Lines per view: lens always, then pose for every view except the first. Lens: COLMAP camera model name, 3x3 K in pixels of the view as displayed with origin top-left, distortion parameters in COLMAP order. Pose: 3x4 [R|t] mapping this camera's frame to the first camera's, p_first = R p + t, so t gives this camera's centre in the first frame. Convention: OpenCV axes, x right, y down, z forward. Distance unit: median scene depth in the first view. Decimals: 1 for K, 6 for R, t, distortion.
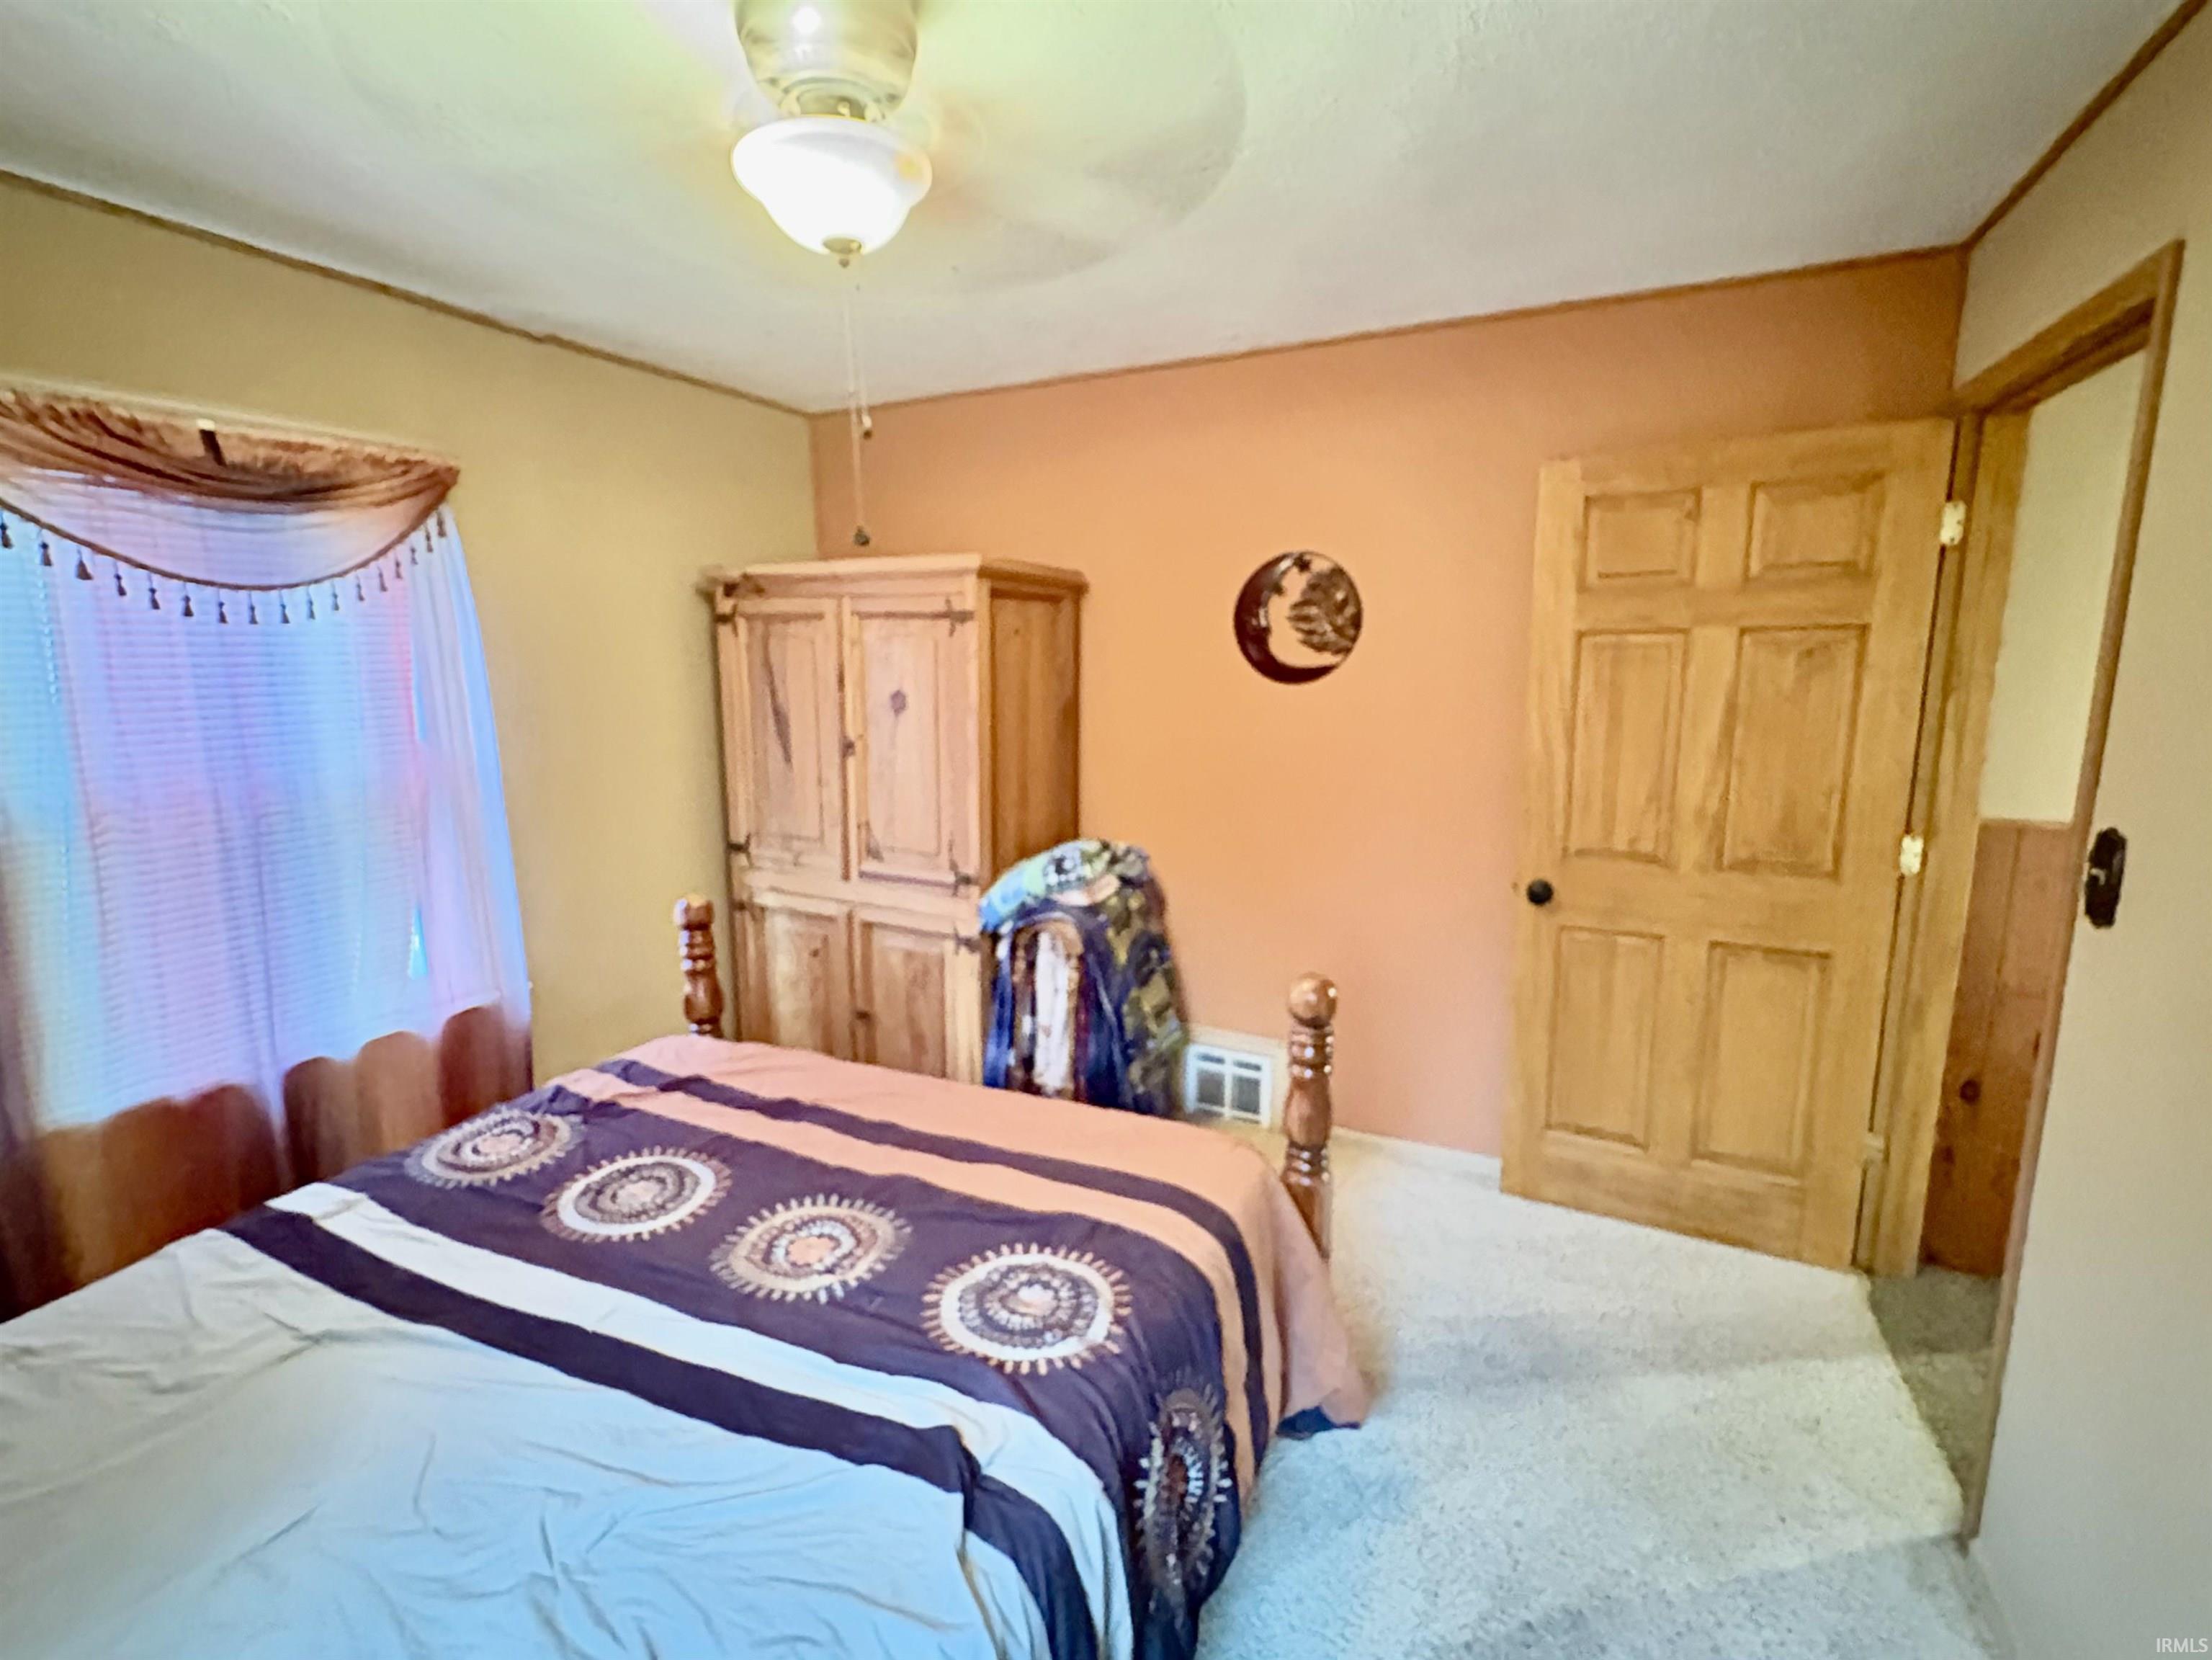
lens RADIAL K [[967.8, 0, 1106.0], [0, 967.8, 830.0], [0, 0, 1]] dist [-0.001398, -0.000070]
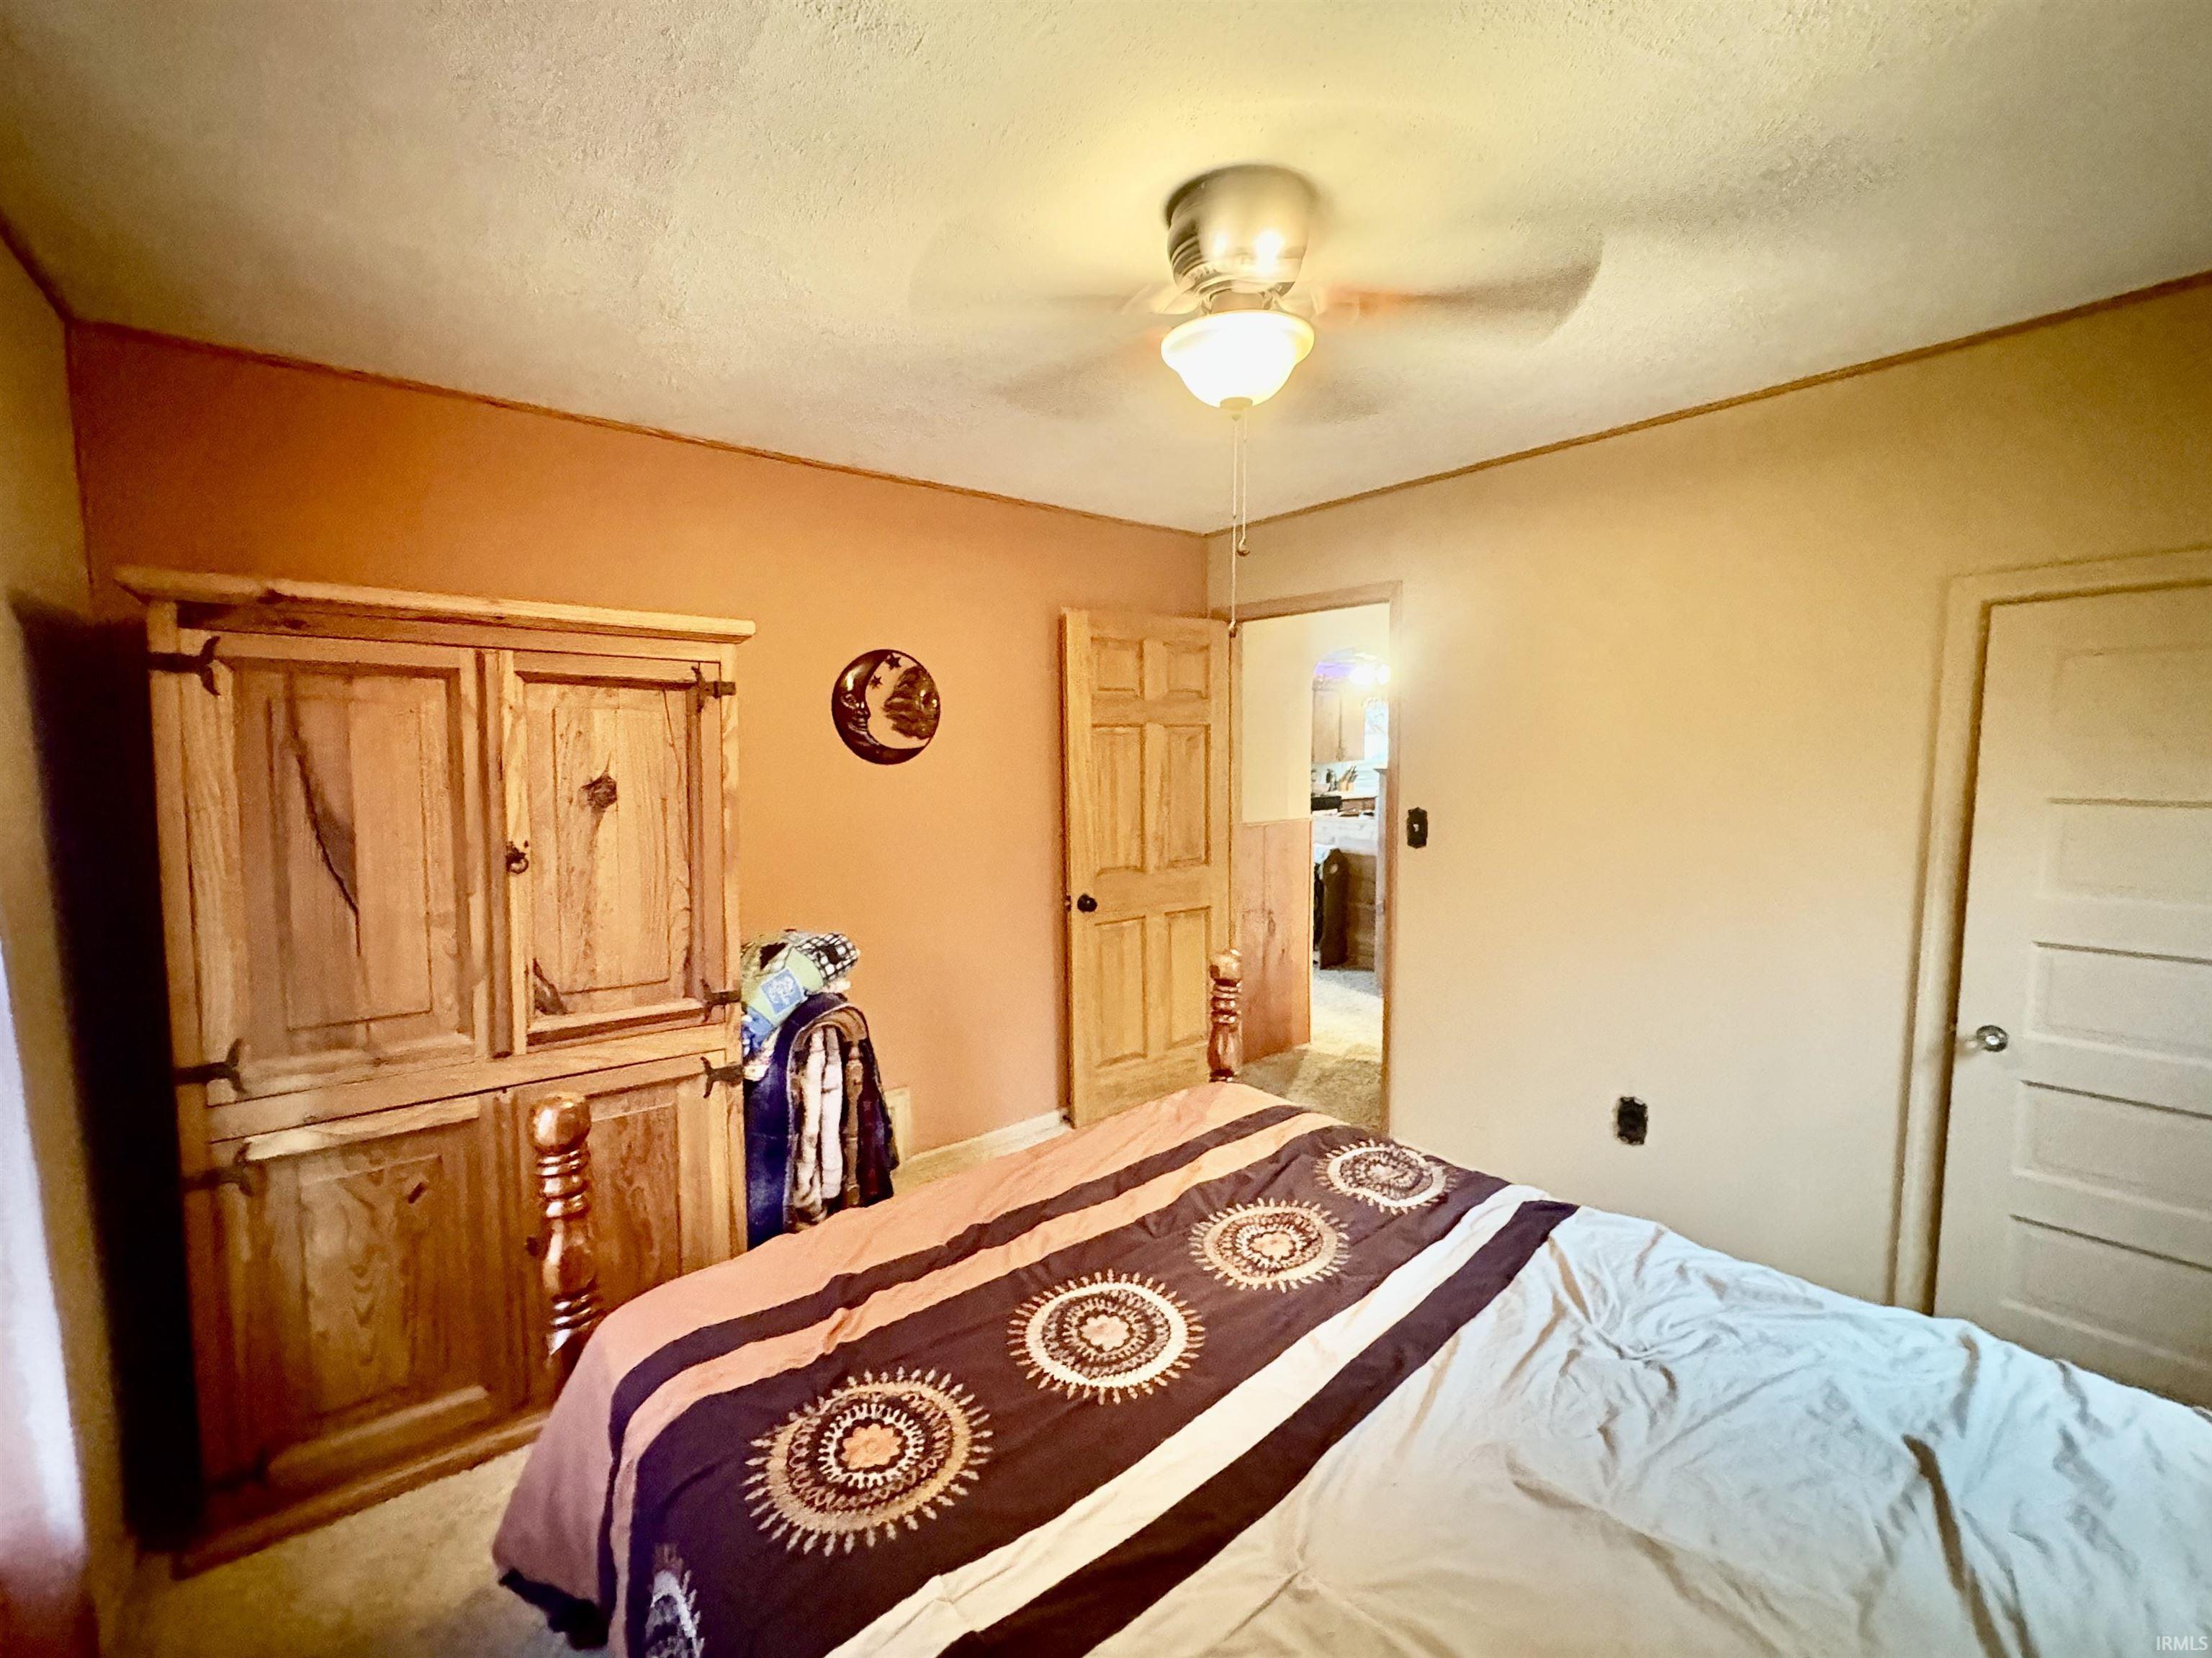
lens RADIAL K [[911.4, 0, 1106.0], [0, 911.4, 829.0], [0, 0, 1]] dist [-0.000263, 0.000139]
pose [[0.434913, -0.076659, 0.897203, -0.773940], [0.162141, 0.986751, 0.005714, -0.048994], [-0.885754, 0.142988, 0.441581, 0.373853]]
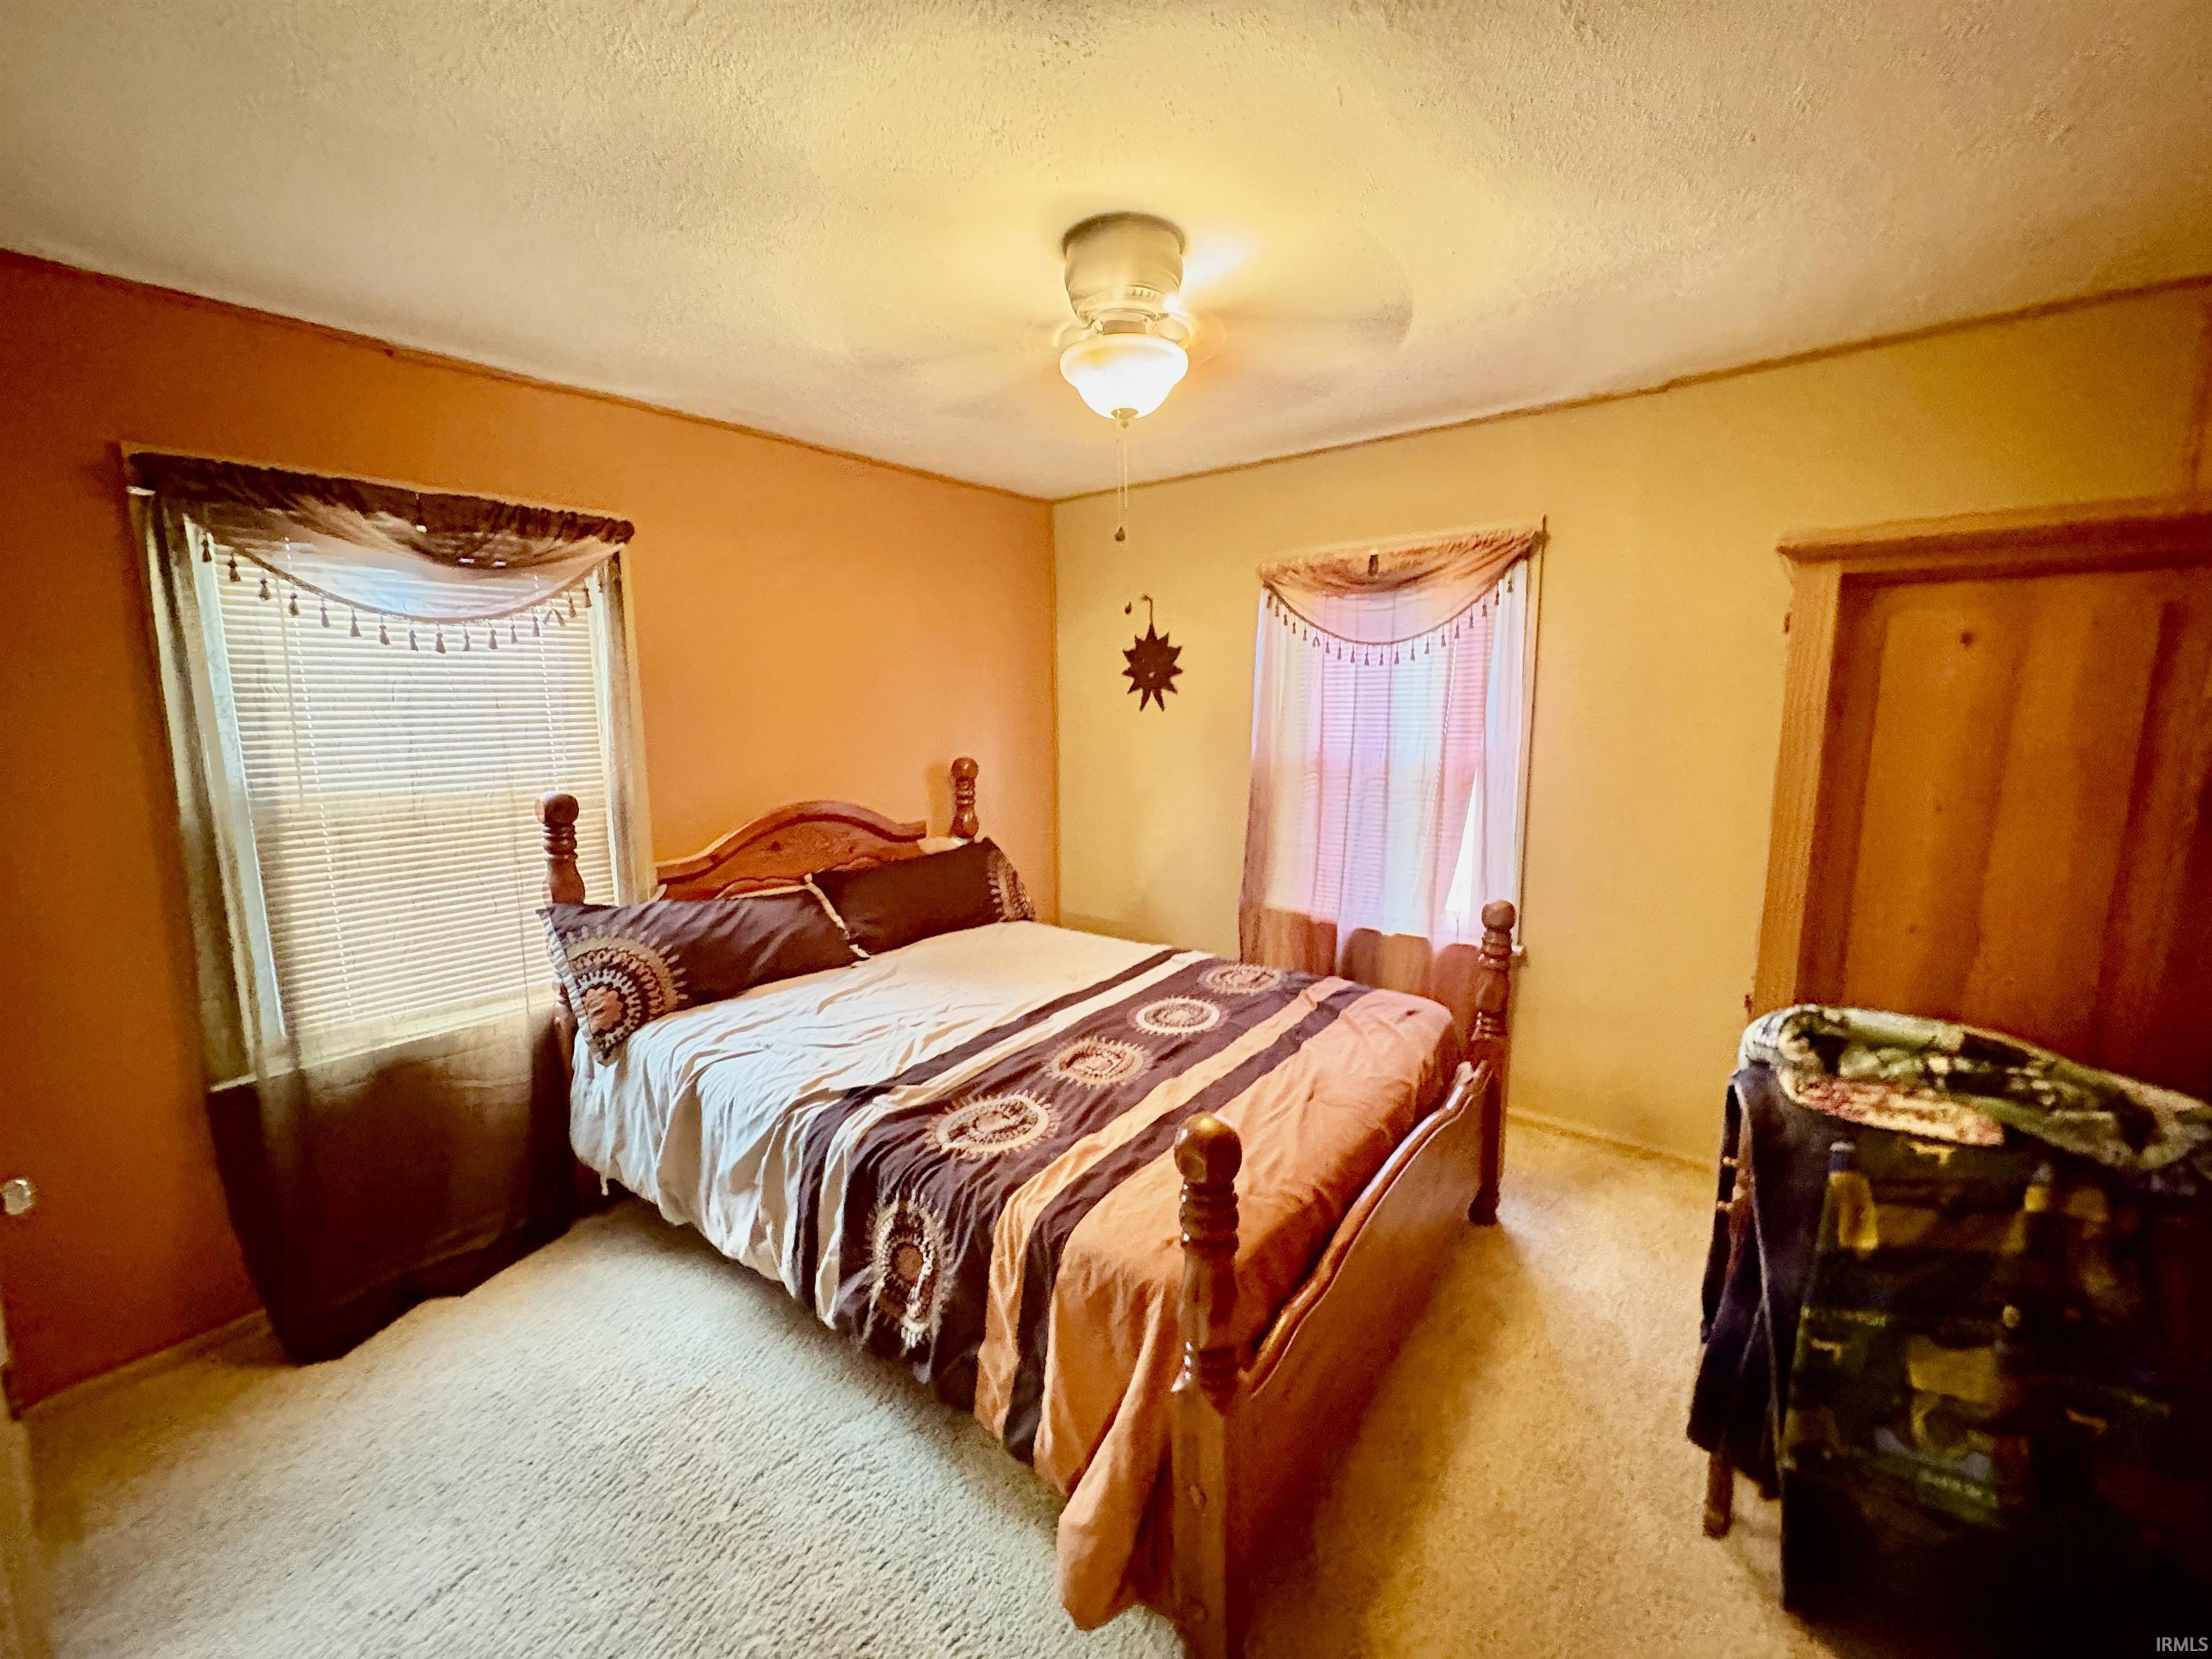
lens RADIAL K [[873.6, 0, 1107.3], [0, 873.6, 839.9], [0, 0, 1]] dist [-0.000083, -0.000160]
pose [[-0.218150, 0.172615, -0.960528, 0.596345], [-0.163658, 0.963825, 0.210376, -0.130949], [0.962095, 0.203091, -0.182008, 0.713319]]
